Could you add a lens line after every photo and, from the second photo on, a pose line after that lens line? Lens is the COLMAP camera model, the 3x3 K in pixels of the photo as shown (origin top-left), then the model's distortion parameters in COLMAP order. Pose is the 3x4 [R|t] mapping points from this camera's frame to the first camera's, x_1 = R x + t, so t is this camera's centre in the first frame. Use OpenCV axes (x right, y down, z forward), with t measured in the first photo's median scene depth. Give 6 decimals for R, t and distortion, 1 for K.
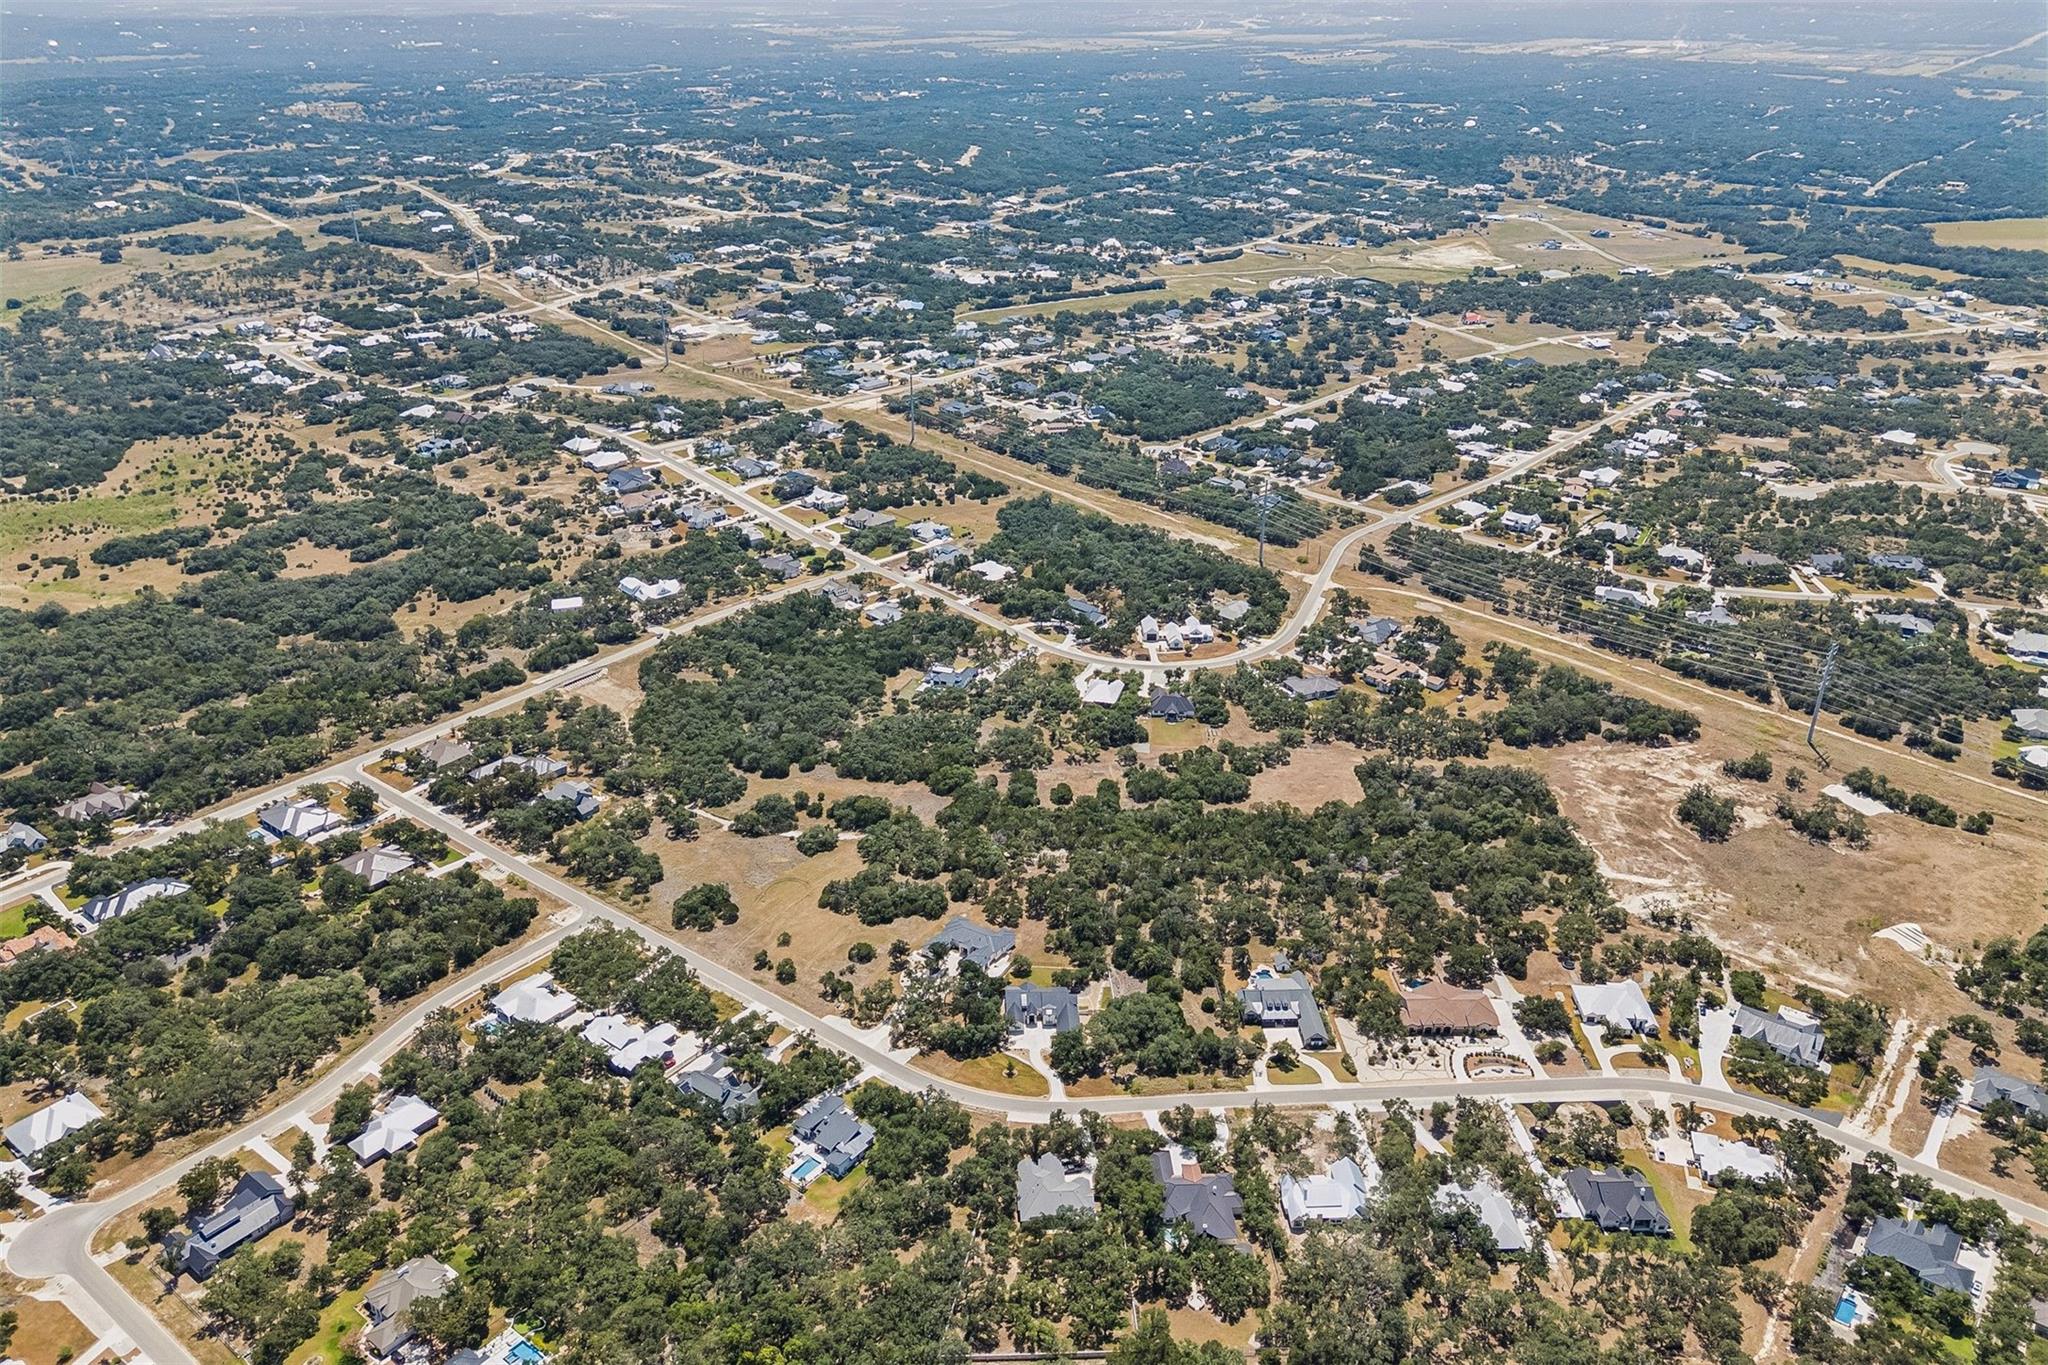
lens RADIAL K [[1504.7, 0, 1024.0], [0, 1504.7, 682.5], [0, 0, 1]] dist [0.085562, -0.089396]
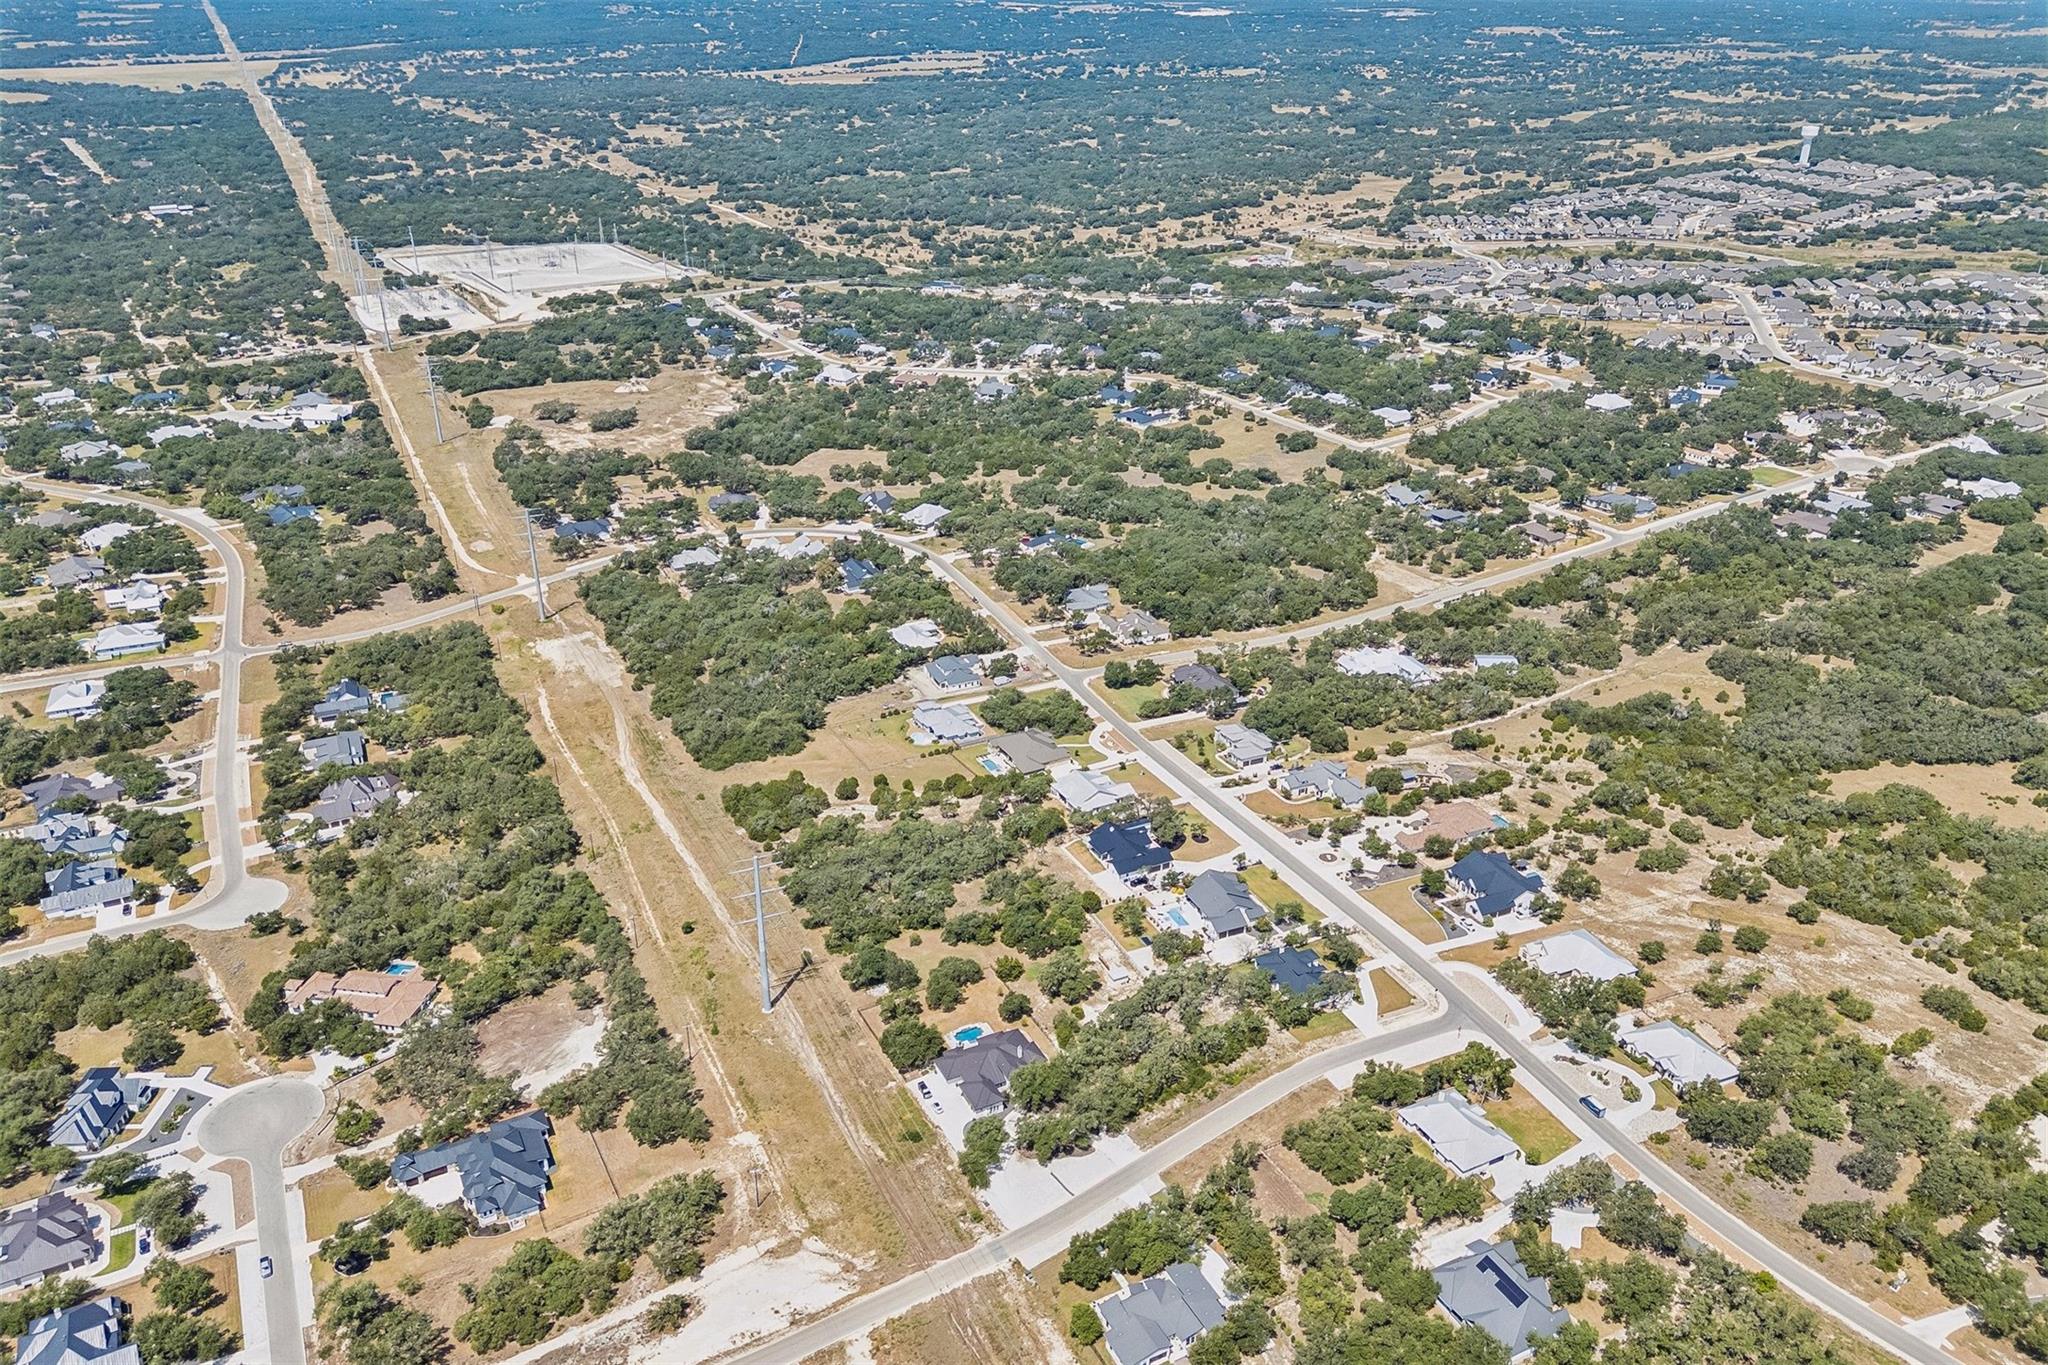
lens RADIAL K [[1504.7, 0, 1024.0], [0, 1504.7, 682.5], [0, 0, 1]] dist [0.085562, -0.089396]
pose [[-0.945381, -0.147929, 0.290469, -0.297977], [0.134721, 0.634116, 0.761412, -0.634678], [-0.296826, 0.758956, -0.579552, 1.491515]]
